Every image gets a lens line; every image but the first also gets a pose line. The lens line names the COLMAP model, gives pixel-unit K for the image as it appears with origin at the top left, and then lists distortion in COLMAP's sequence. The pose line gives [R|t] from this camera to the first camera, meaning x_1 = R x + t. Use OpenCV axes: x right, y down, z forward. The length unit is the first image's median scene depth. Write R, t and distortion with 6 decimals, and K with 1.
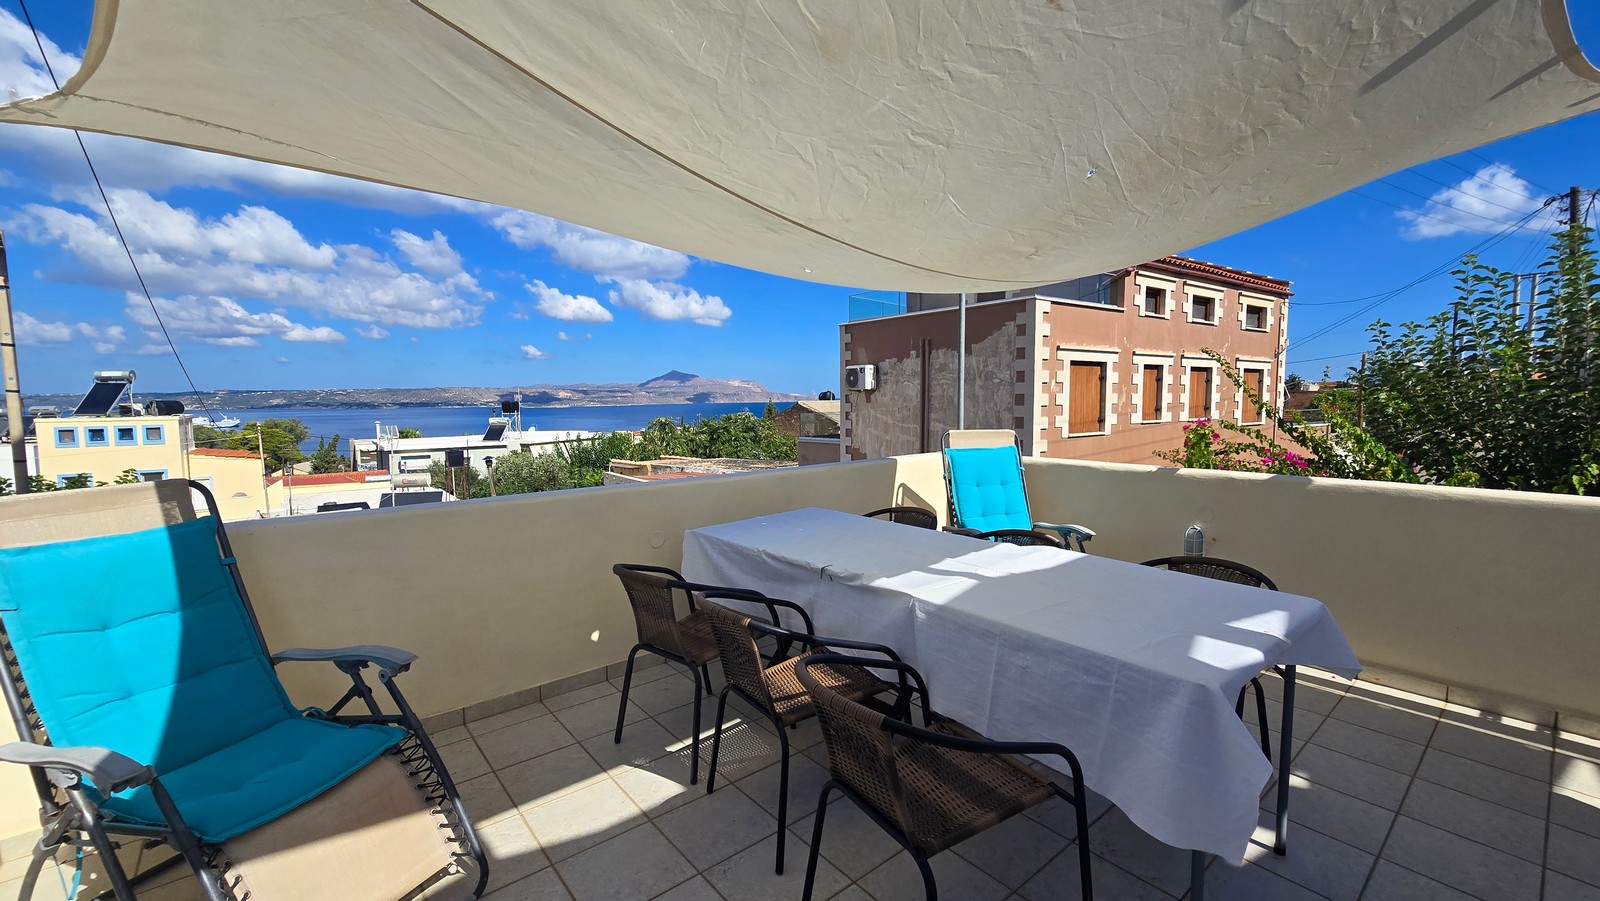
lens RADIAL K [[653.5, 0, 813.4], [0, 653.5, 444.8], [0, 0, 1]] dist [-0.010275, 0.002506]
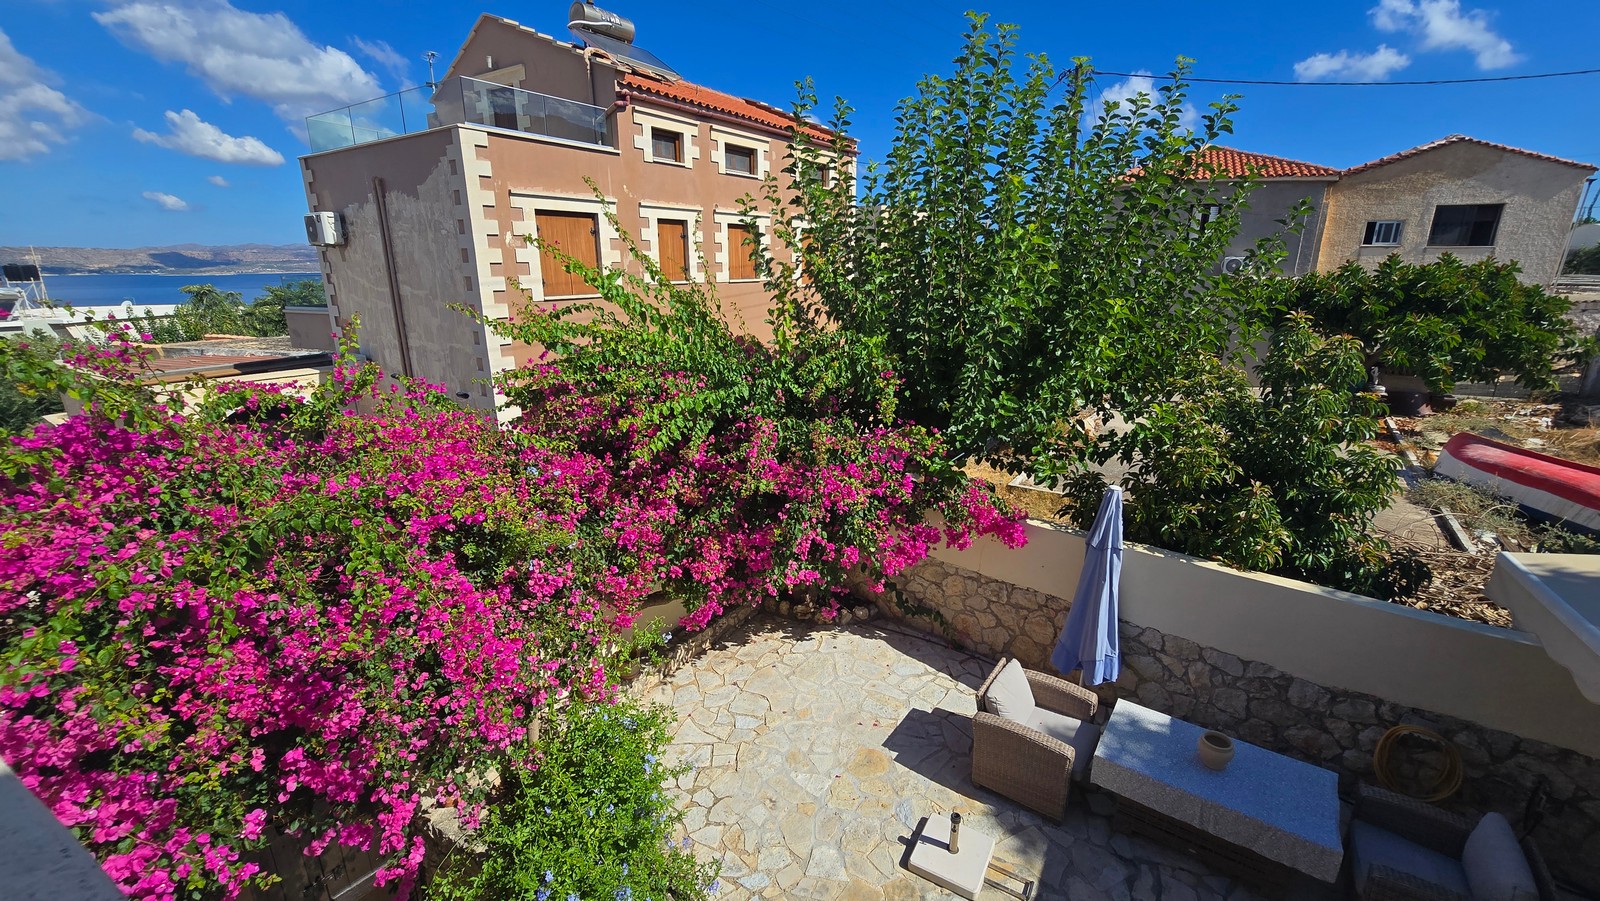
lens RADIAL K [[653.5, 0, 813.4], [0, 653.5, 444.8], [0, 0, 1]] dist [-0.010275, 0.002506]
pose [[0.945382, -0.079608, 0.316095, 0.366109], [0.017089, 0.980490, 0.195824, 0.010842], [-0.325517, -0.179727, 0.928298, 0.023217]]
